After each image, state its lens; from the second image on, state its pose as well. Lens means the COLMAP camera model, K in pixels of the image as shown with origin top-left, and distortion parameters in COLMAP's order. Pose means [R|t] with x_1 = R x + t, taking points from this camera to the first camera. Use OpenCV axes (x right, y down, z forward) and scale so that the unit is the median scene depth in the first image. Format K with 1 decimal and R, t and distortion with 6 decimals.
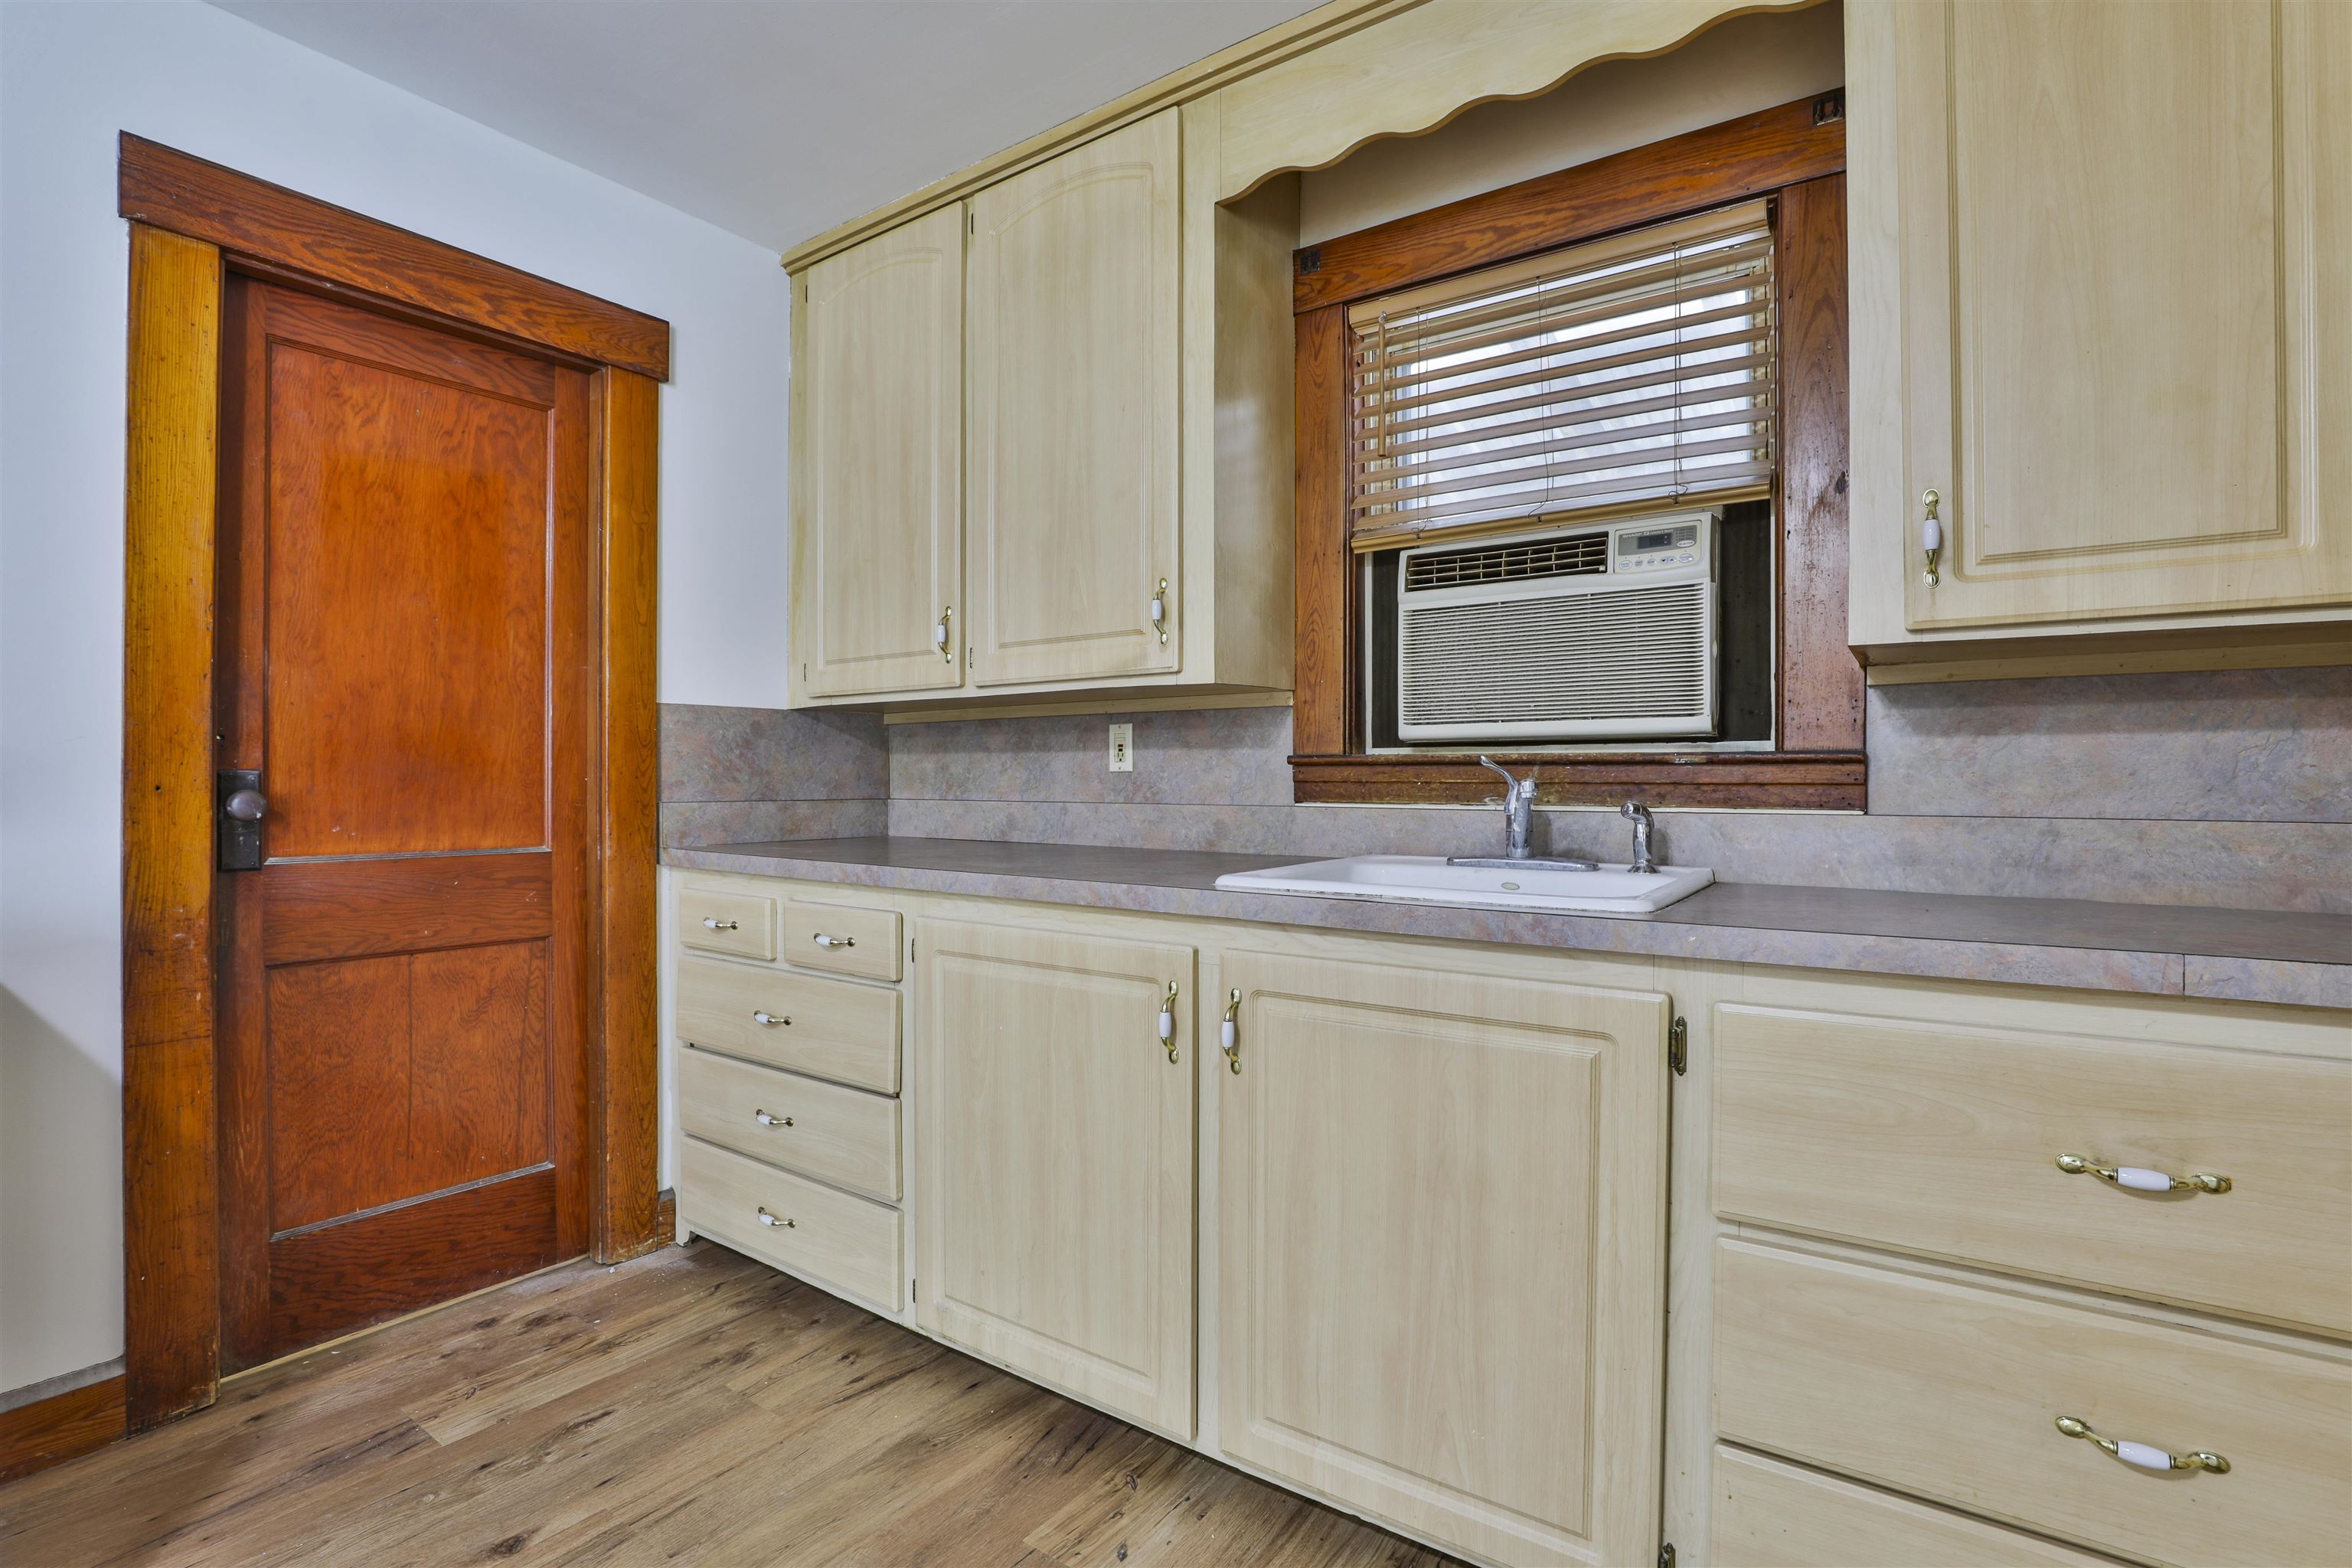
lens RADIAL K [[1096.7, 0, 1187.6], [0, 1096.7, 787.6], [0, 0, 1]] dist [-0.045629, 0.012204]
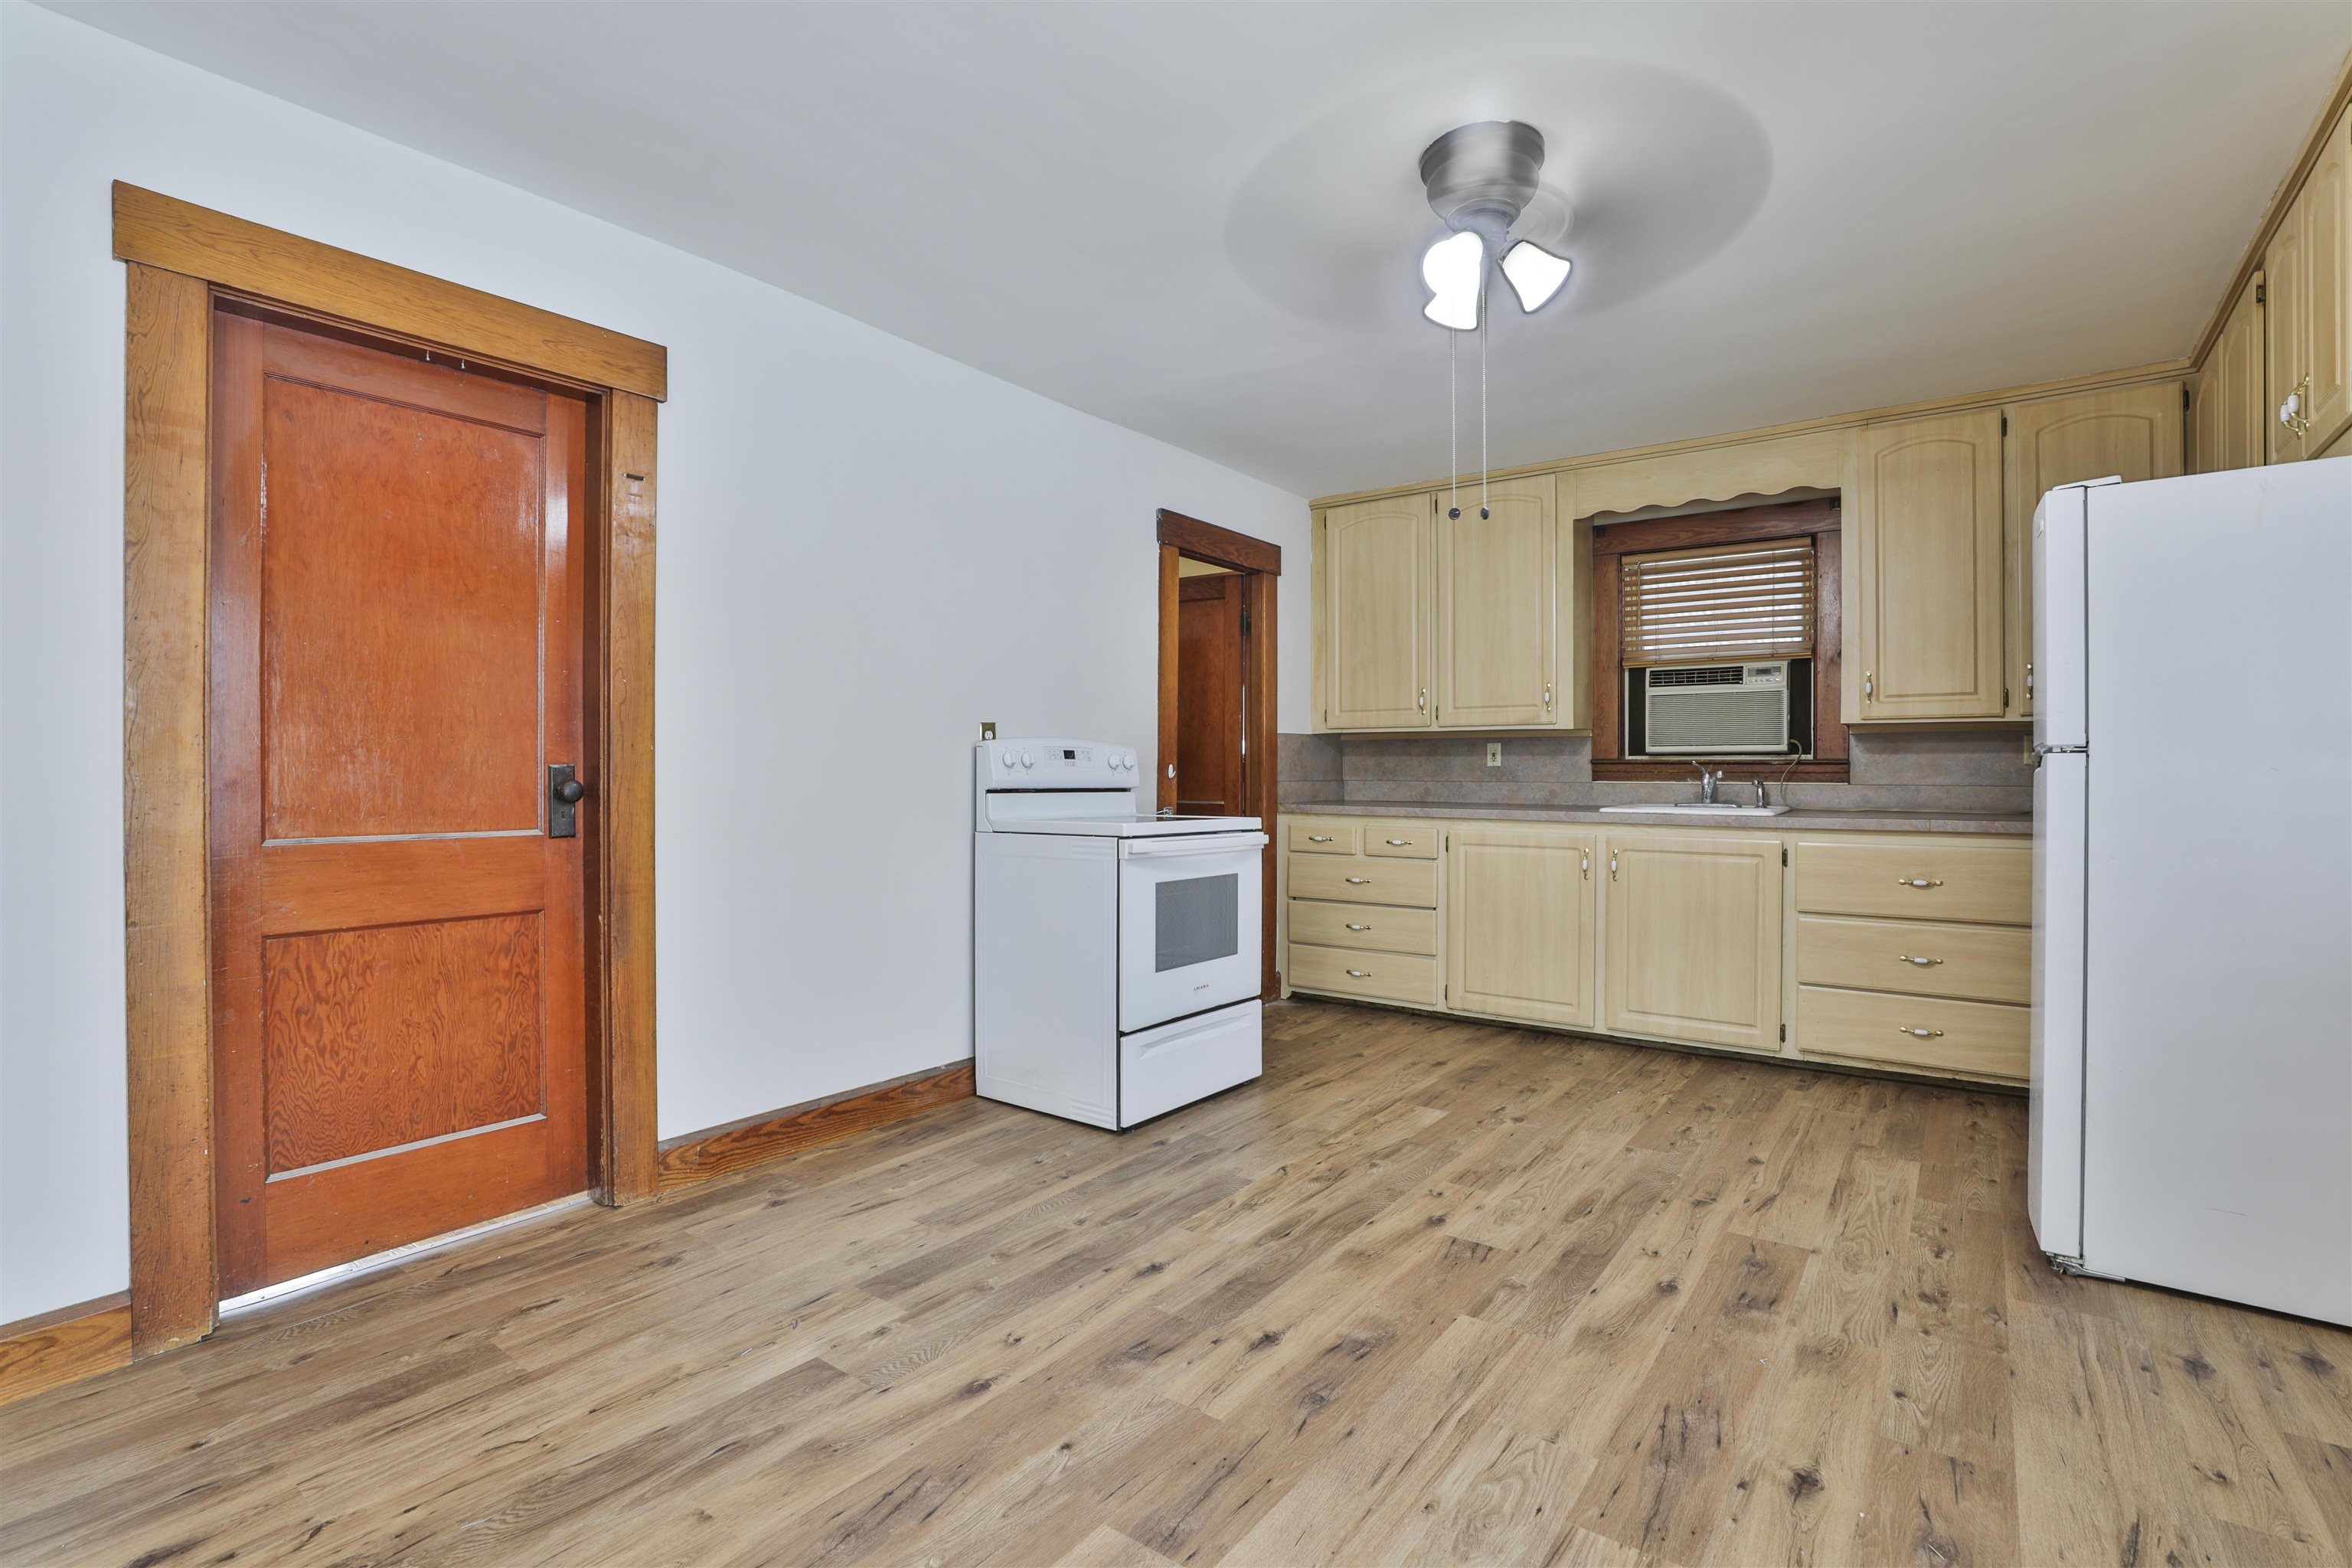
lens RADIAL K [[1096.7, 0, 1217.8], [0, 1096.7, 764.2], [0, 0, 1]] dist [-0.045629, 0.012204]
pose [[0.999982, -0.000636, 0.005917, -0.764706], [0.000678, 0.999974, -0.007142, -0.005085], [-0.005913, 0.007146, 0.999957, -1.345743]]
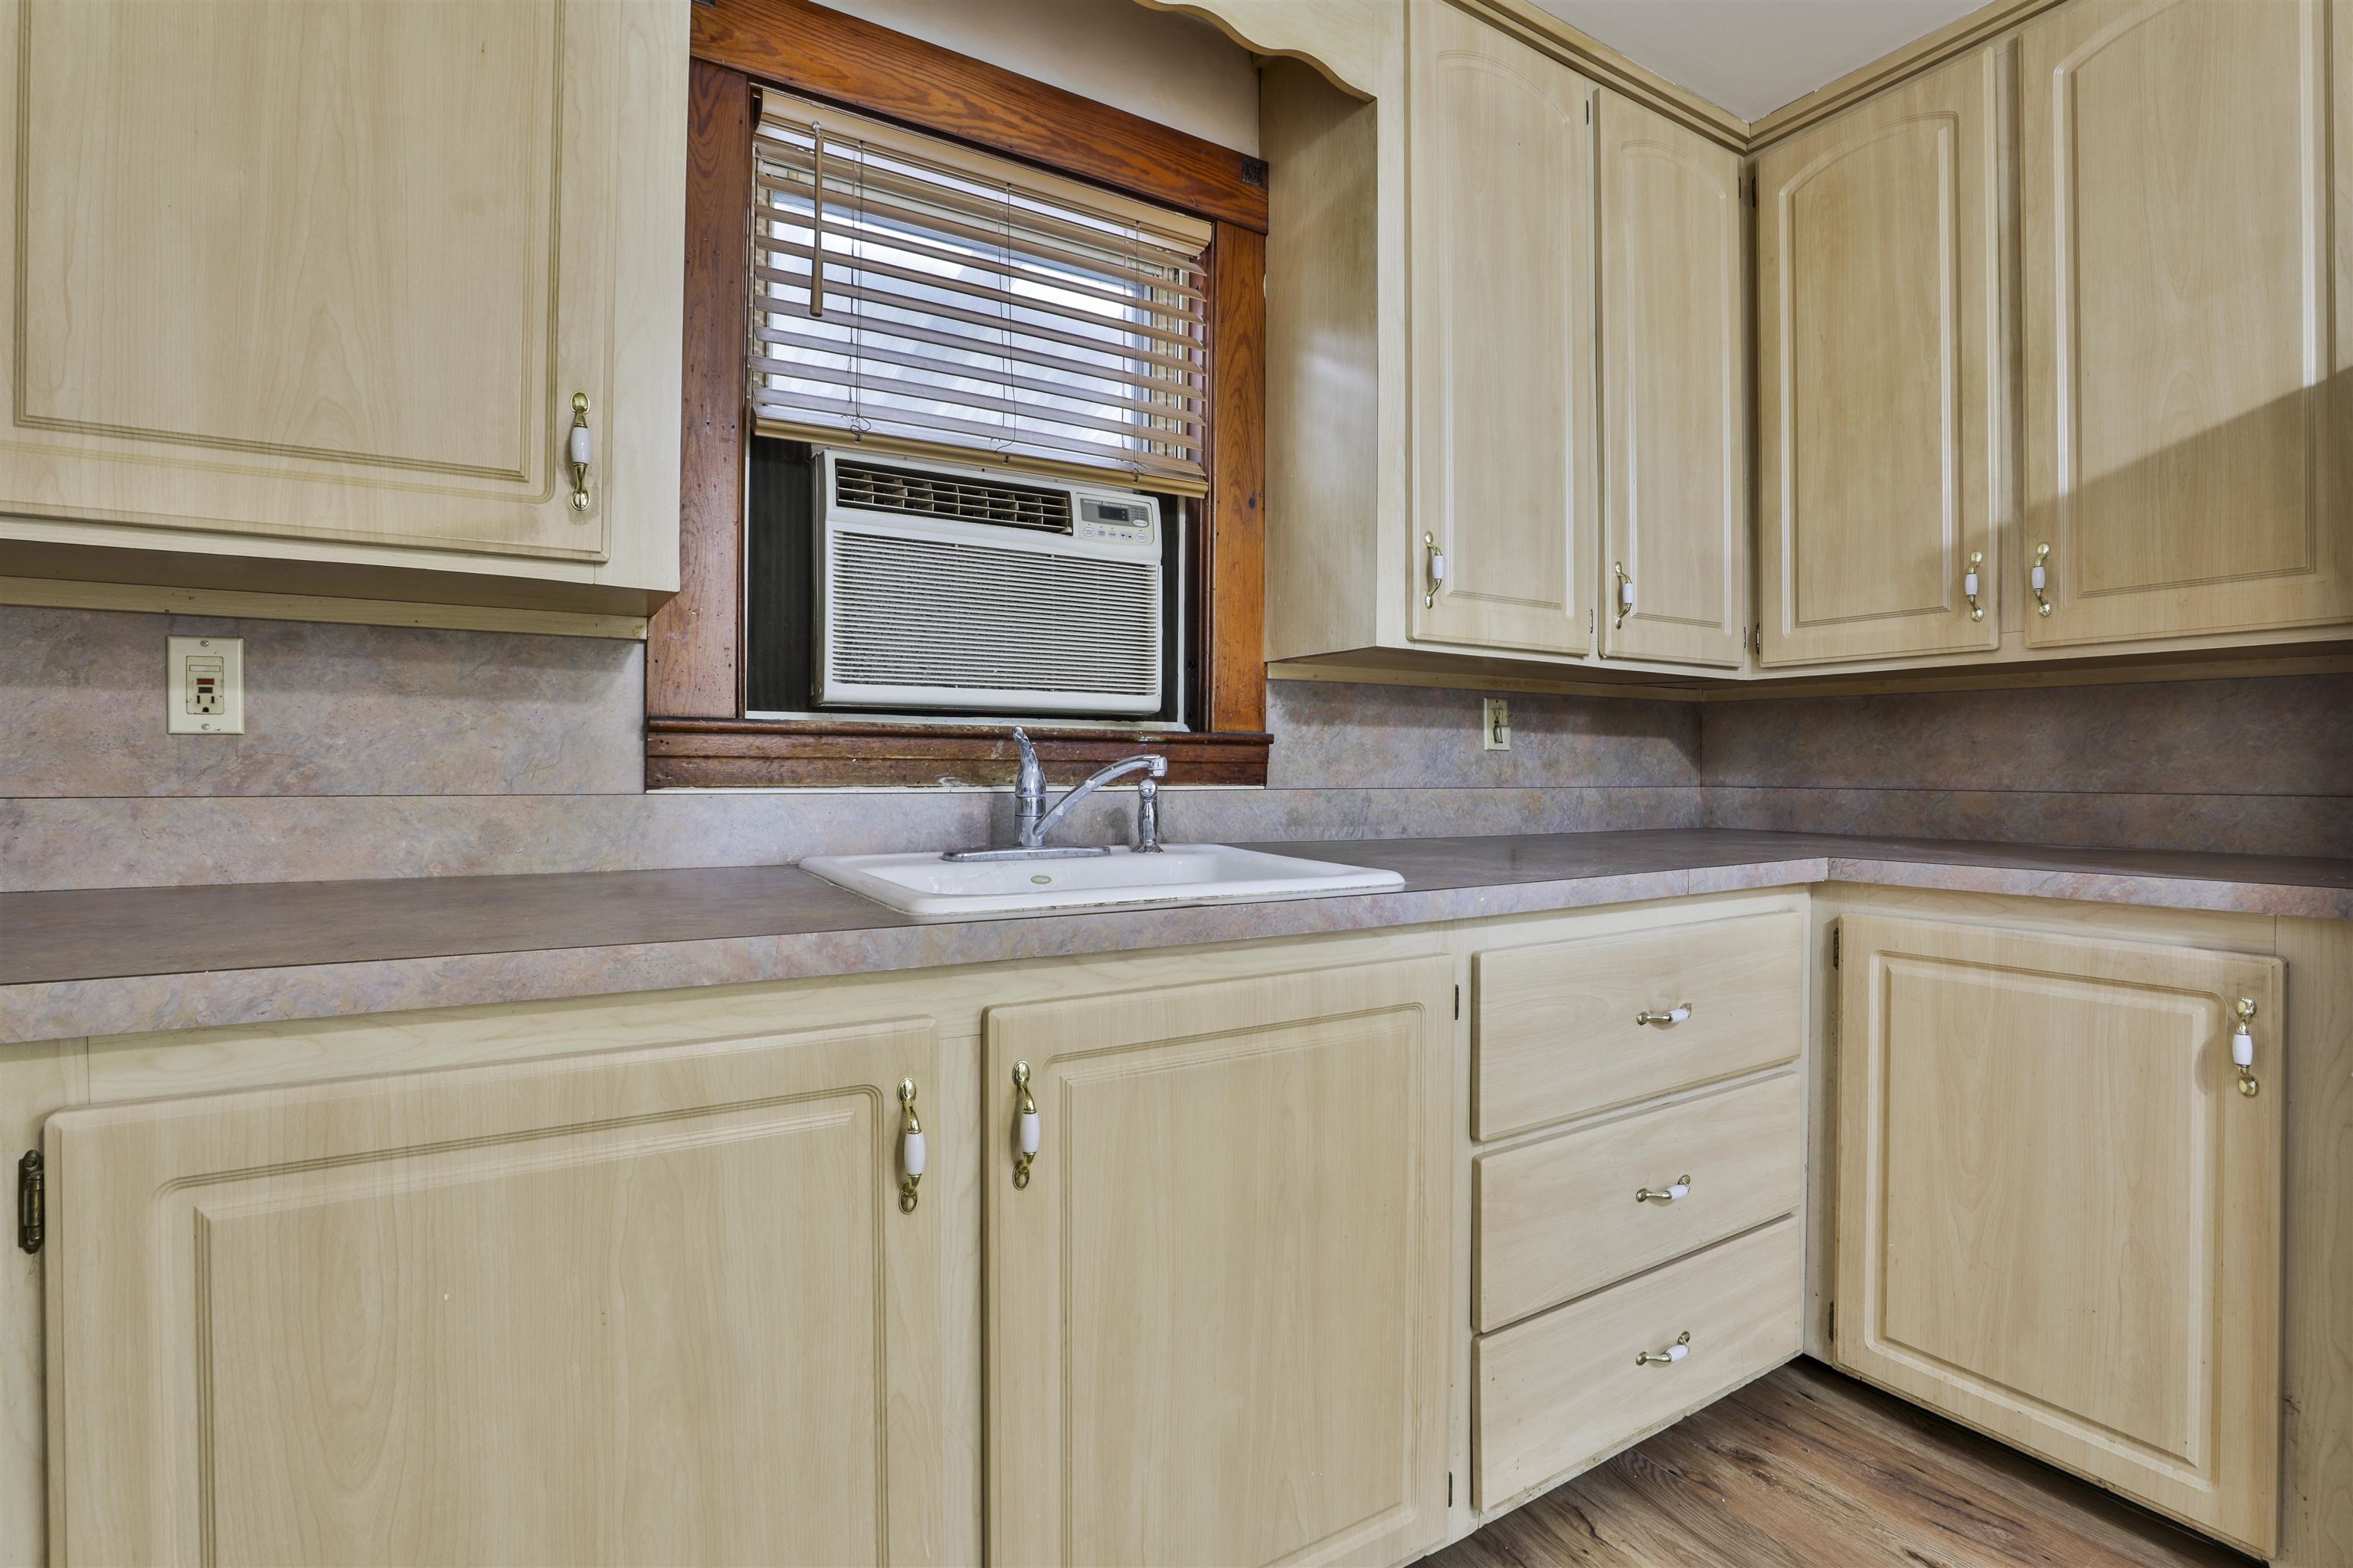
lens RADIAL K [[1097.2, 0, 1205.7], [0, 1097.2, 773.1], [0, 0, 1]] dist [-0.045629, 0.012204]
pose [[0.388903, -0.002399, 0.921276, -0.427306], [0.002324, 0.999996, 0.001623, 0.004863], [-0.921276, 0.001510, 0.388907, 0.516725]]
